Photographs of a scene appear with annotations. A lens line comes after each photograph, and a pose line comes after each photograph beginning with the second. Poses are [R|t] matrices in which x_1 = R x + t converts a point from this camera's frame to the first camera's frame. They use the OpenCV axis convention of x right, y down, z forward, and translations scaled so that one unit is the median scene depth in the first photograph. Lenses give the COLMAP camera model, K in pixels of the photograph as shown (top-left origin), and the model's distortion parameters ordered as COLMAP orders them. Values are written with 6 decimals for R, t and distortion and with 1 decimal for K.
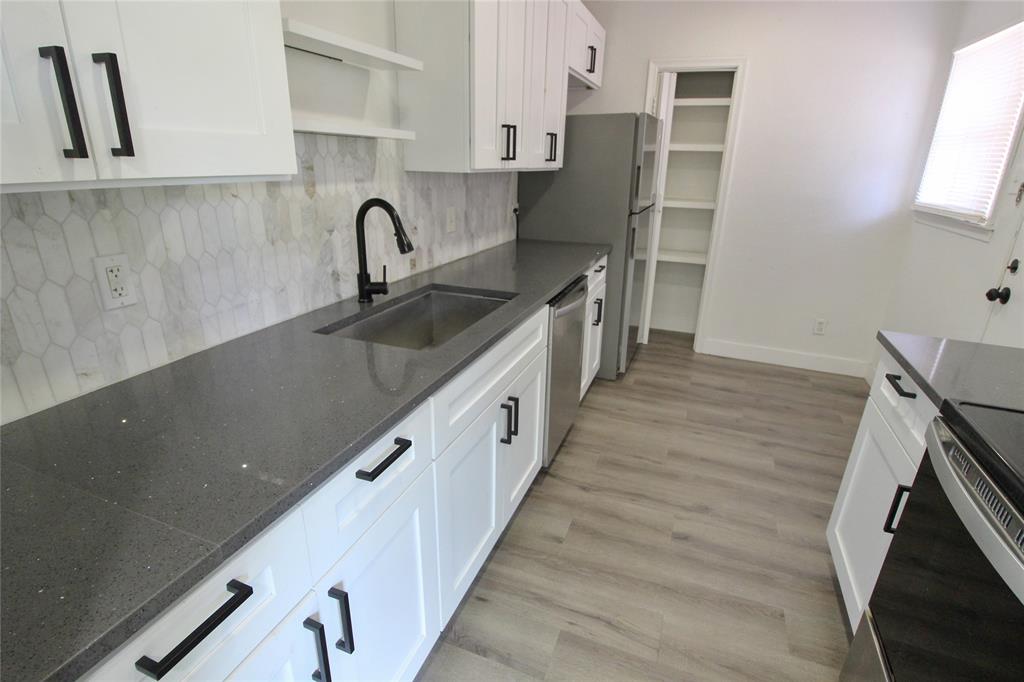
lens RADIAL K [[491.5, 0, 508.8], [0, 491.5, 341.1], [0, 0, 1]] dist [0.001609, -0.000125]
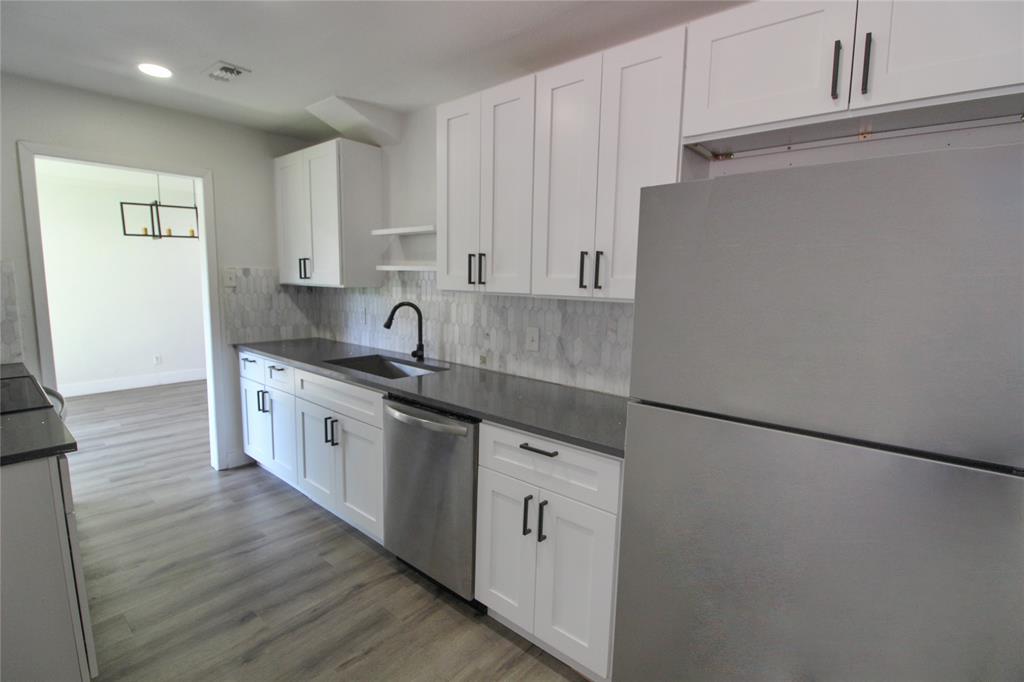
lens RADIAL K [[491.5, 0, 510.7], [0, 491.5, 335.6], [0, 0, 1]] dist [0.001609, -0.000125]
pose [[-0.333575, 0.097830, -0.937634, 0.978034], [-0.340131, 0.915120, 0.216487, -0.517188], [0.879226, 0.391133, -0.271986, 1.381922]]
